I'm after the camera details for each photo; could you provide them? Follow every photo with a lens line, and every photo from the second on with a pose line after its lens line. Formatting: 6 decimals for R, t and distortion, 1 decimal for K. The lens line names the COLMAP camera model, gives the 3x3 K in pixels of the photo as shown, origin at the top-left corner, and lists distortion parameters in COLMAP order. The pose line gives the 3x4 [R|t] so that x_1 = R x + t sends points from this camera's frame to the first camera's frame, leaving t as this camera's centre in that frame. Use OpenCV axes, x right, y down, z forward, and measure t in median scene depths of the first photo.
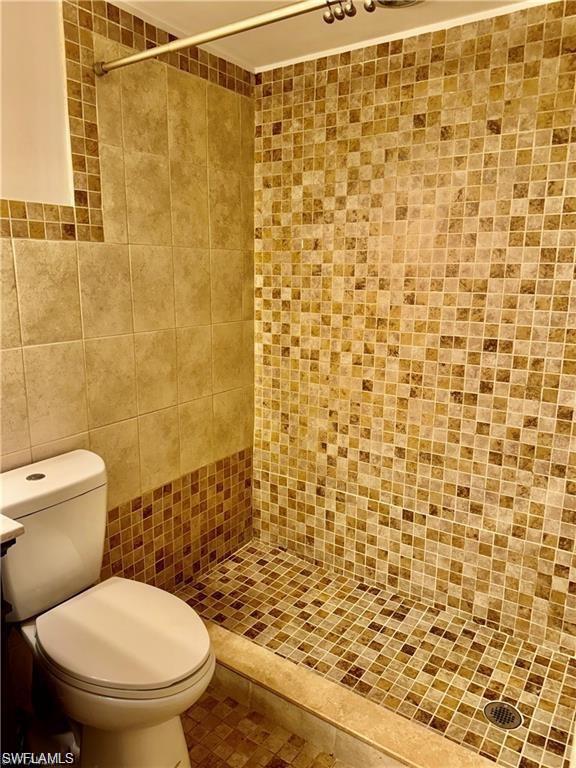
lens RADIAL K [[532.3, 0, 287.5], [0, 532.3, 389.1], [0, 0, 1]] dist [0.115733, -0.134056]
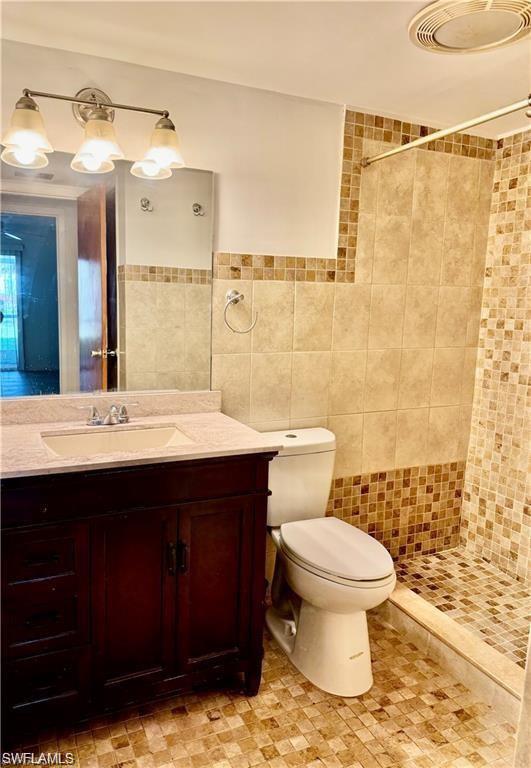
lens RADIAL K [[533.8, 0, 262.3], [0, 533.8, 384.3], [0, 0, 1]] dist [0.001741, -0.001010]
pose [[0.871701, 0.077235, -0.483913, 0.110049], [-0.114494, 0.992270, -0.047873, 0.062500], [0.476475, 0.097136, 0.873806, -0.221898]]
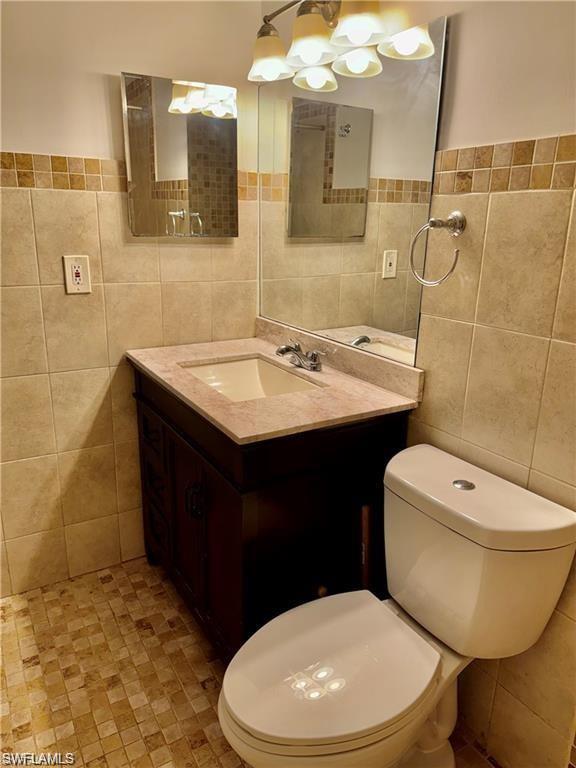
lens RADIAL K [[561.2, 0, 288.0], [0, 561.2, 384.0], [0, 0, 1]] dist [-0.007425, -0.003964]
pose [[-0.407157, 0.239997, -0.881263, 0.233283], [-0.219175, 0.910995, 0.349357, -0.142486], [0.886671, 0.335394, -0.318317, 0.644667]]
